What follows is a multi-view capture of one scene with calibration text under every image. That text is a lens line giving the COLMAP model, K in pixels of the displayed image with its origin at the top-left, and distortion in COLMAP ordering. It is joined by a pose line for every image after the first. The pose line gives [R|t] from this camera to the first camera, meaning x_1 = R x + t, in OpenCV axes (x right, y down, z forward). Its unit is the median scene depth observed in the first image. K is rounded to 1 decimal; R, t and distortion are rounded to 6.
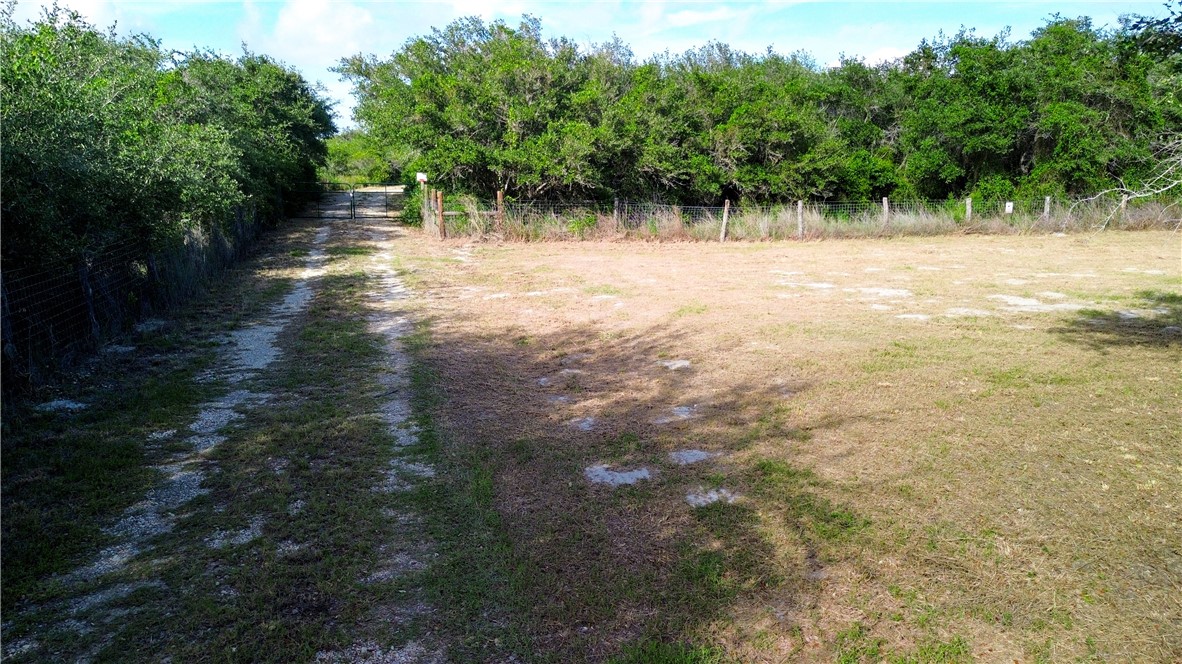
lens RADIAL K [[848.3, 0, 588.4], [0, 848.3, 335.4], [0, 0, 1]] dist [0.046627, -0.000190]
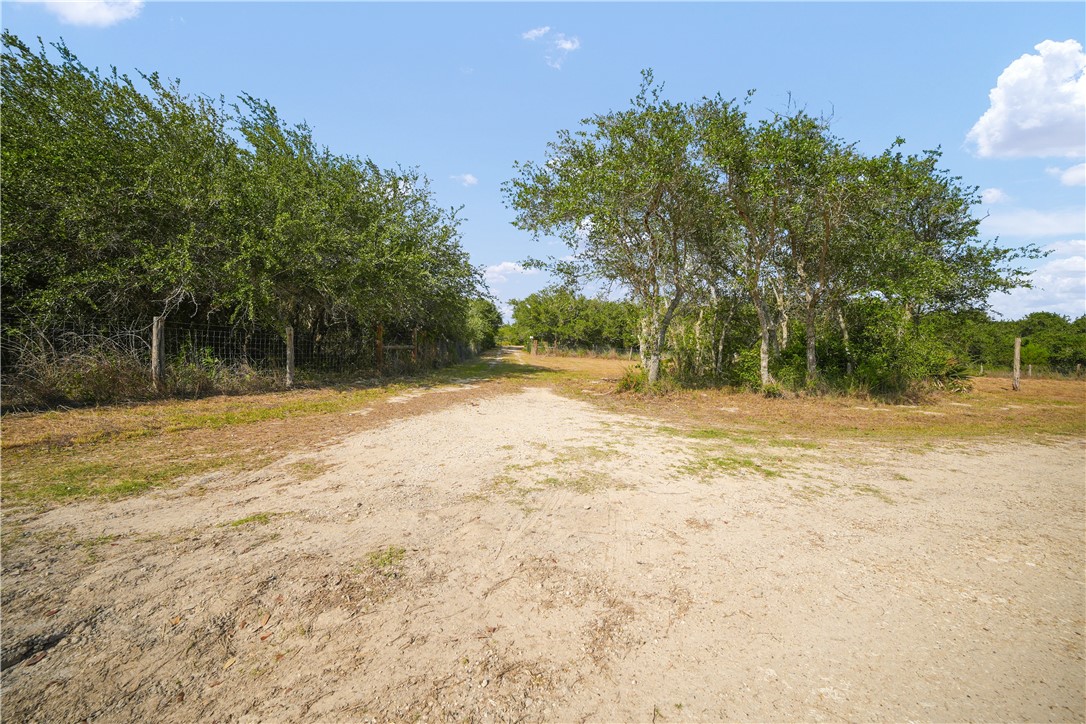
lens RADIAL K [[425.8, 0, 547.2], [0, 425.8, 358.4], [0, 0, 1]] dist [0.000636, -0.000520]
pose [[0.987403, 0.038583, -0.153451, 0.097775], [-0.063810, 0.984553, -0.163045, 0.134572], [0.144790, 0.170783, 0.974612, -0.466079]]
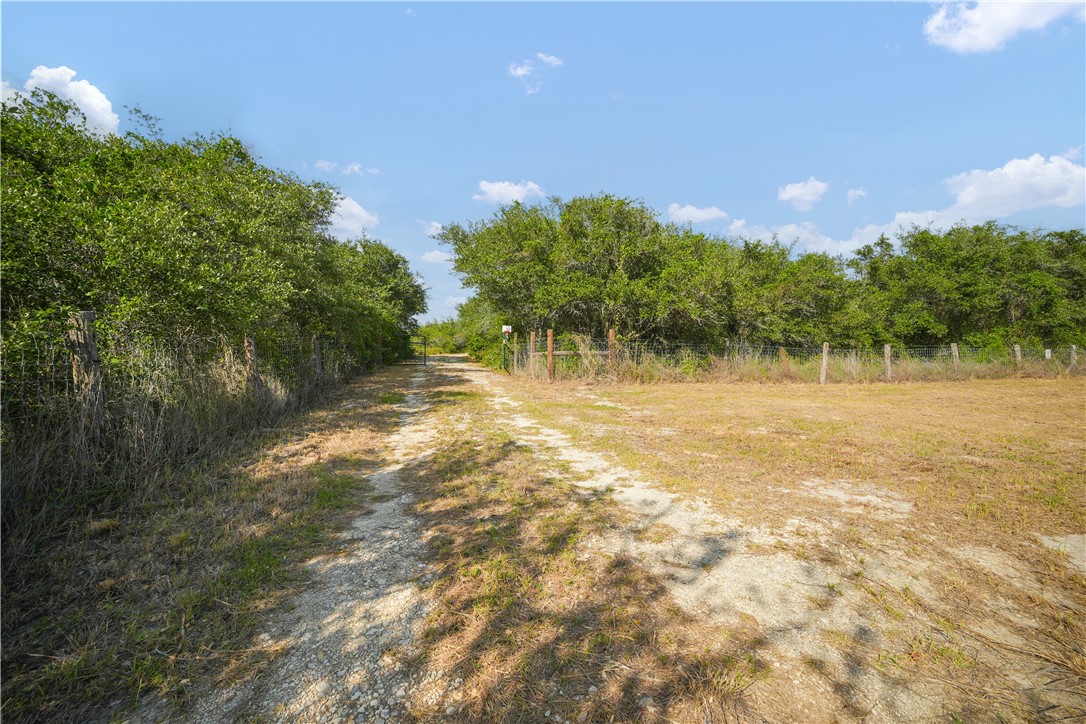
lens RADIAL K [[425.8, 0, 550.5], [0, 425.8, 361.1], [0, 0, 1]] dist [0.000636, -0.000520]
pose [[0.999771, -0.003091, 0.021191, -0.159519], [0.006799, 0.984148, -0.177217, -0.047408], [-0.020307, 0.177320, 0.983944, 0.481113]]
